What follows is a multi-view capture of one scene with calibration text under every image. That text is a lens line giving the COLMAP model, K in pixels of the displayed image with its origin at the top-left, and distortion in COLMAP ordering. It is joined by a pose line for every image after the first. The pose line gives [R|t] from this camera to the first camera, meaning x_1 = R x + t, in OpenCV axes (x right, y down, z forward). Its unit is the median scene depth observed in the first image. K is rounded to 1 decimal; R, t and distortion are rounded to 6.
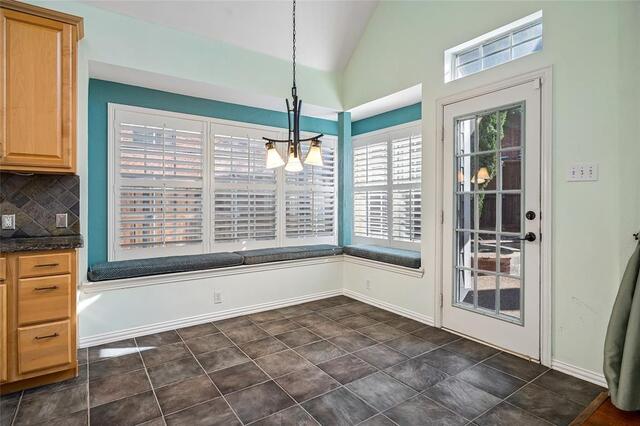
lens RADIAL K [[334.8, 0, 321.2], [0, 334.8, 201.9], [0, 0, 1]] dist [-0.000734, -0.000334]
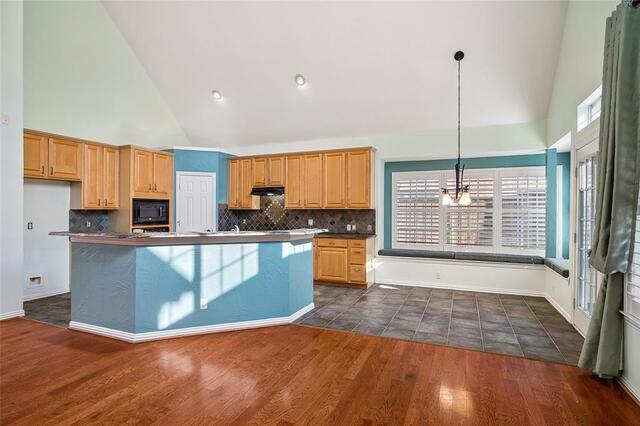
lens RADIAL K [[333.4, 0, 324.7], [0, 333.4, 211.3], [0, 0, 1]] dist [0.000380, 0.000213]
pose [[0.535624, 0.000244, -0.844457, 0.911565], [0.000186, 1.000000, 0.000407, -0.056125], [0.844457, -0.000375, 0.535624, -0.473287]]
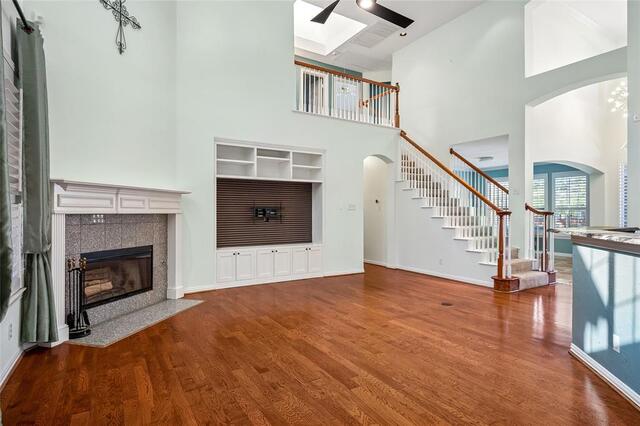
lens RADIAL K [[344.1, 0, 319.9], [0, 344.1, 210.9], [0, 0, 1]] dist [-0.002700, 0.000384]
pose [[-0.998517, -0.004288, 0.054279, 0.335707], [-0.004304, 0.999991, -0.000170, -0.031377], [-0.054278, -0.000404, -0.998526, 0.611780]]
